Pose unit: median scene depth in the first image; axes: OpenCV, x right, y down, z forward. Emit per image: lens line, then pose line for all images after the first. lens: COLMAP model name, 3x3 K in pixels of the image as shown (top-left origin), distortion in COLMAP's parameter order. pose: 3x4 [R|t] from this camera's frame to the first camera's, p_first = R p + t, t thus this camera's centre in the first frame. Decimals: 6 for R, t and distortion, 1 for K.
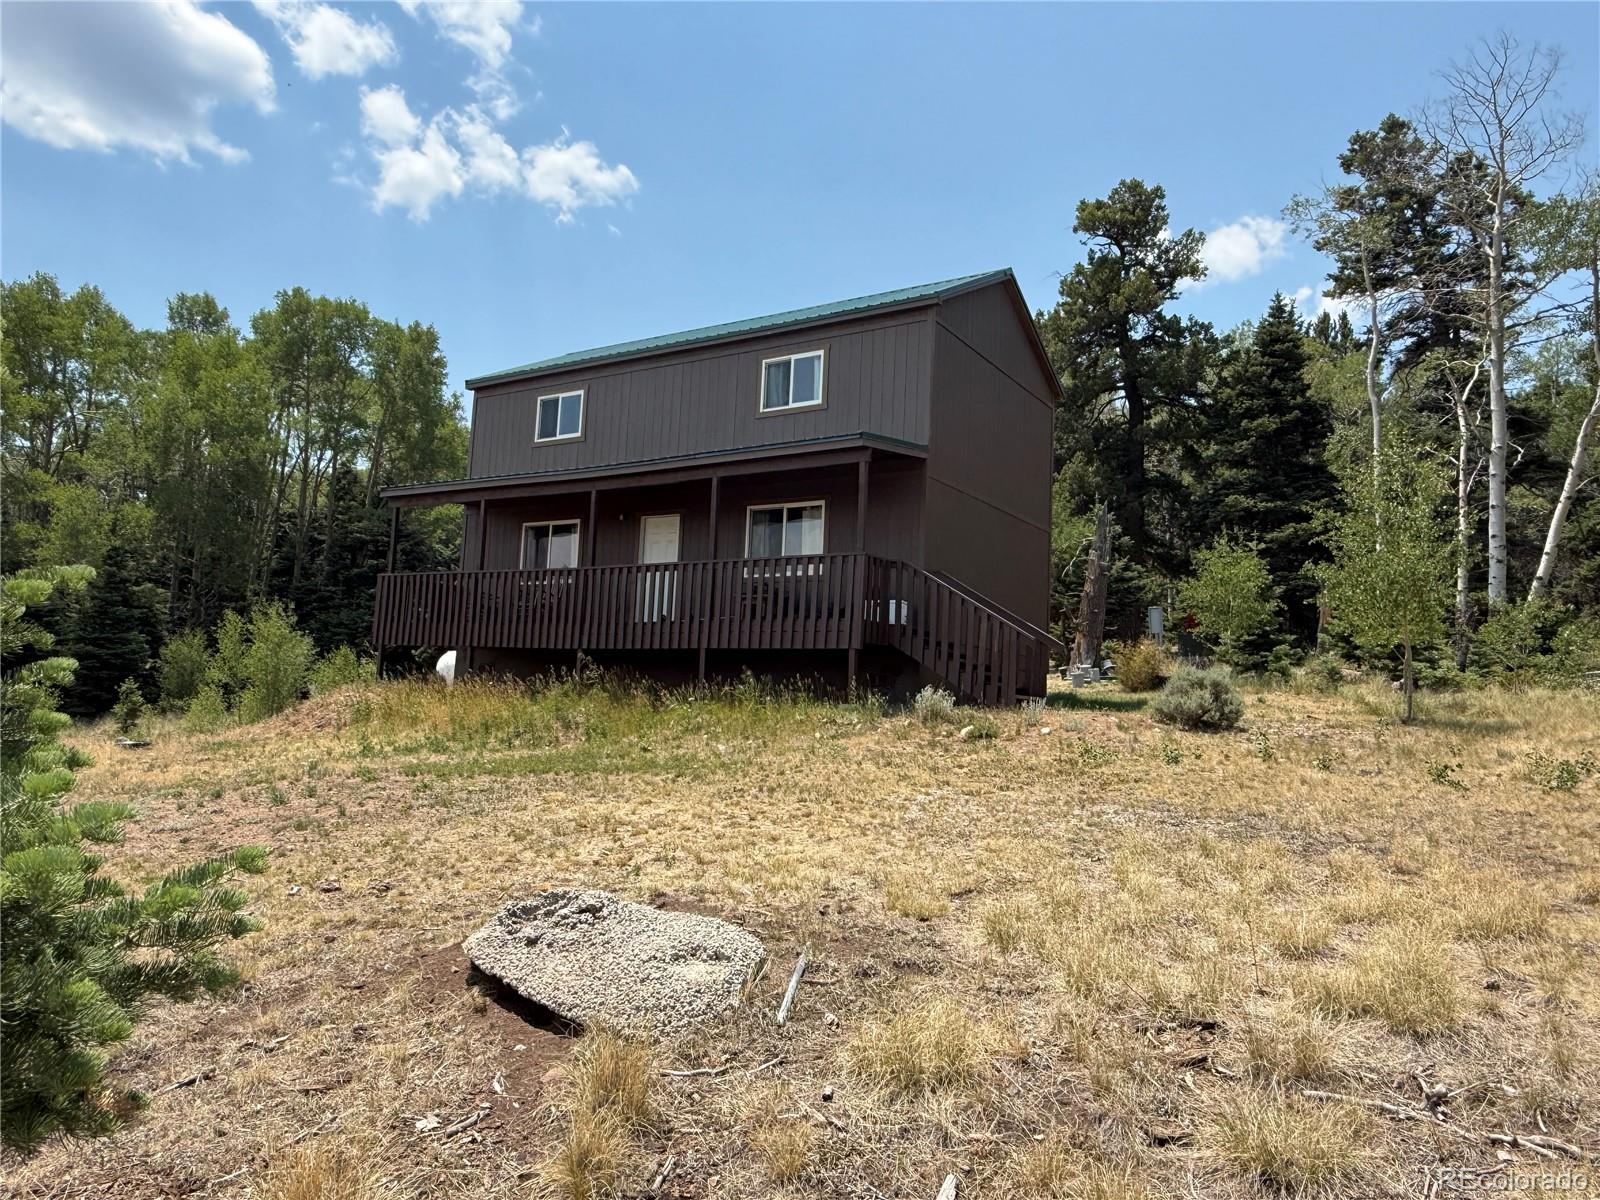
lens RADIAL K [[1088.4, 0, 762.0], [0, 1088.4, 605.5], [0, 0, 1]] dist [-0.003344, 0.002539]
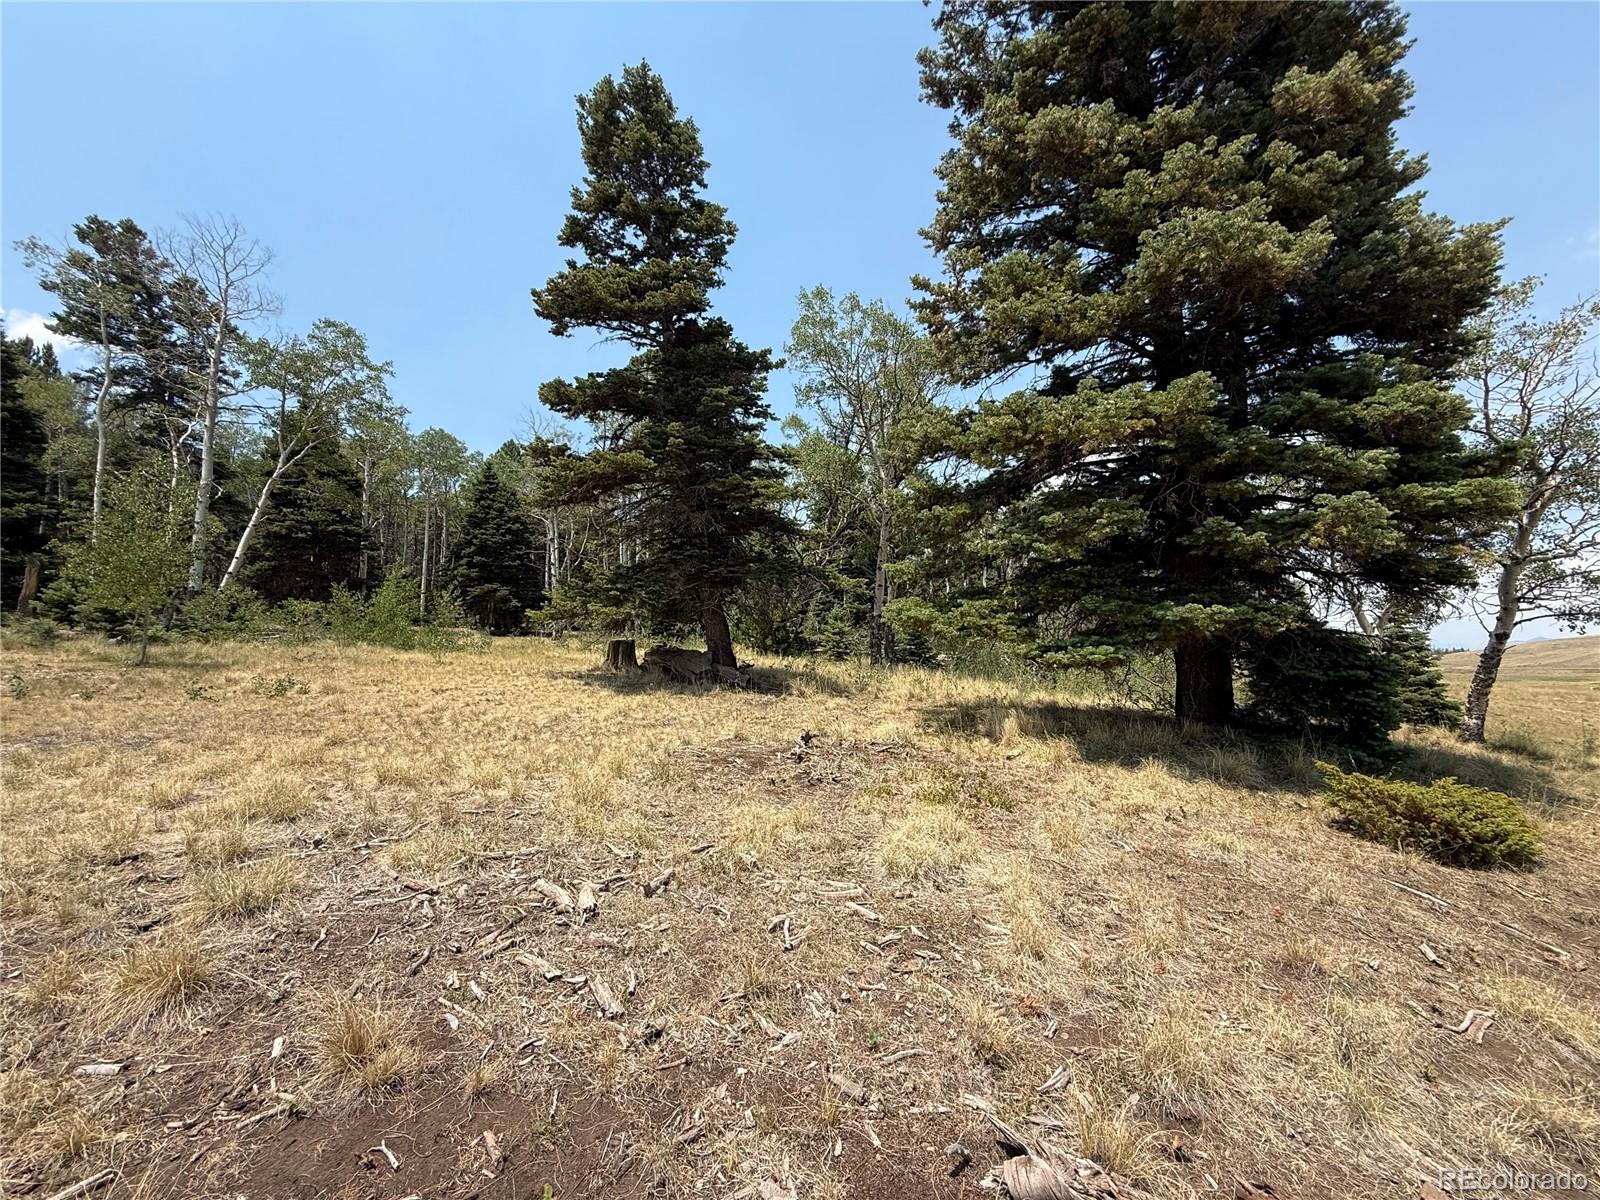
lens RADIAL K [[636.7, 0, 812.9], [0, 636.7, 607.5], [0, 0, 1]] dist [0.002102, 0.000159]
pose [[0.181824, 0.043438, 0.982371, -0.031511], [-0.059307, 0.997690, -0.033138, 0.004580], [-0.981541, -0.052236, 0.183980, 0.000239]]
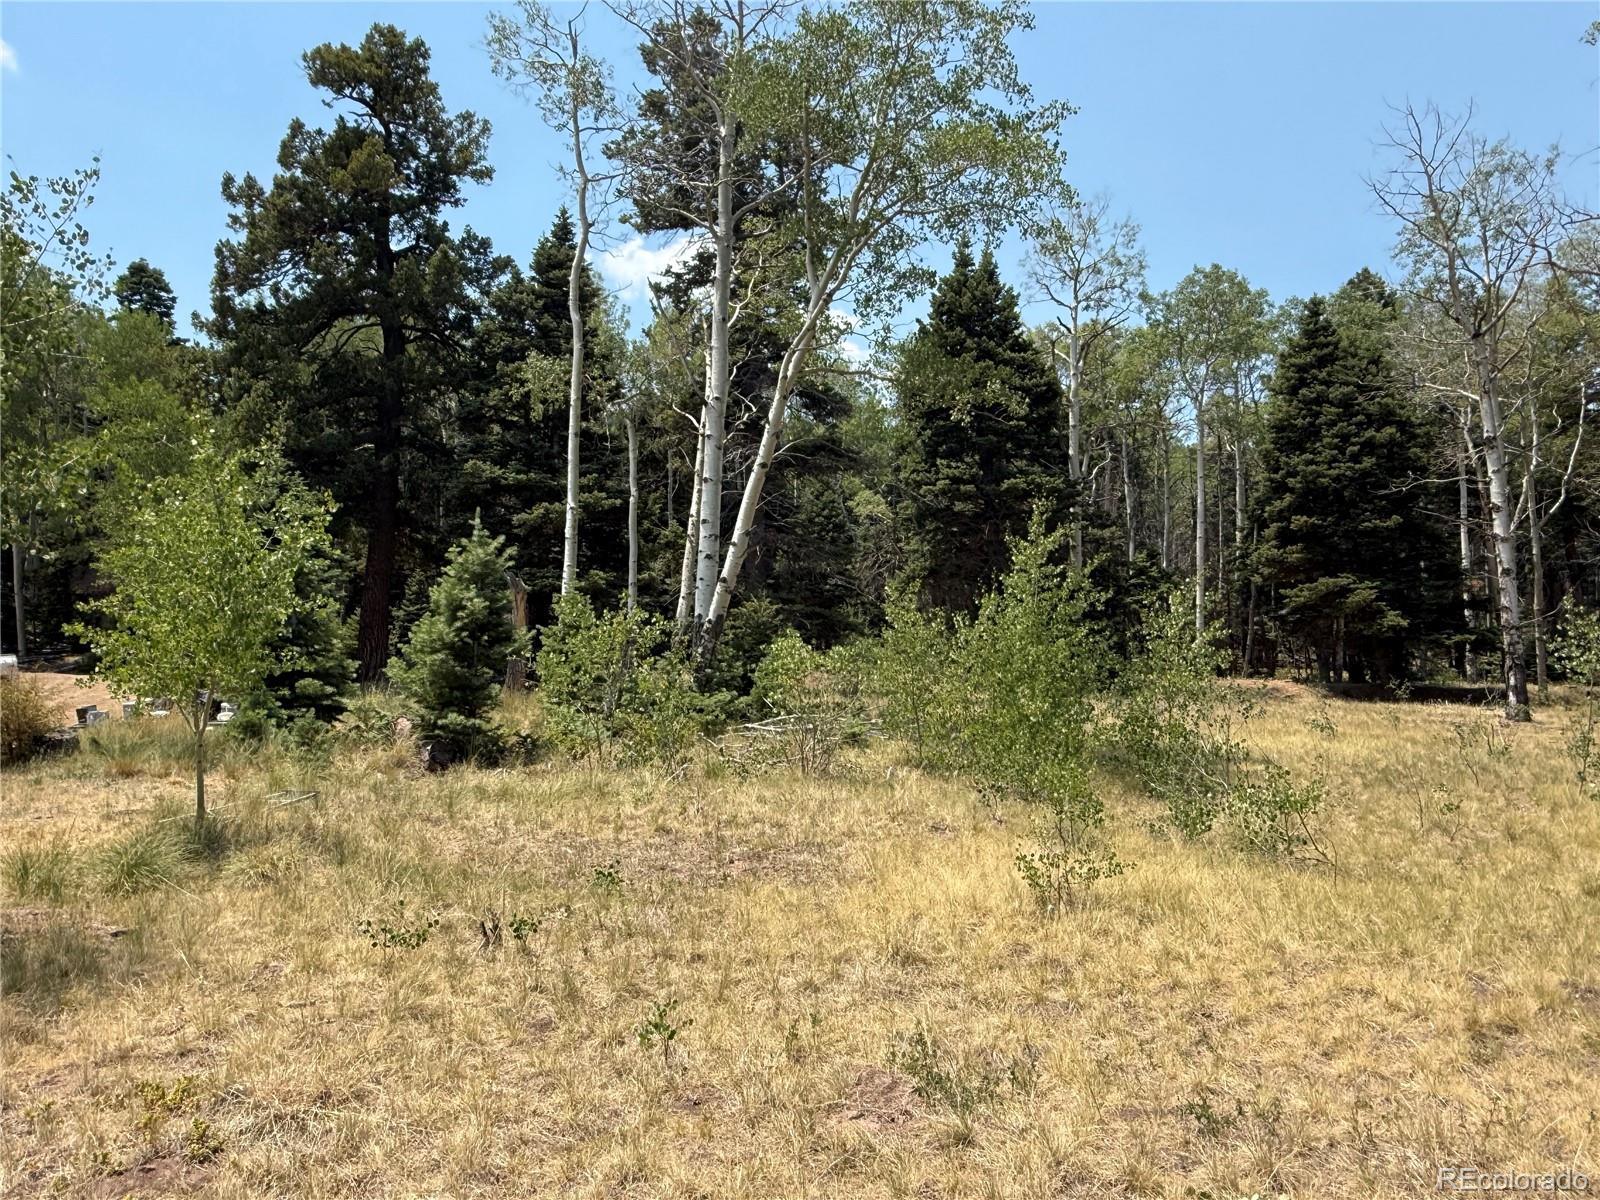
lens RADIAL K [[1111.8, 0, 791.0], [0, 1111.8, 605.6], [0, 0, 1]] dist [0.000129, 0.000612]
pose [[0.897512, 0.027183, 0.440152, 0.400172], [-0.025421, 0.999628, -0.009901, -0.002802], [-0.440258, -0.002302, 0.897869, 0.317459]]
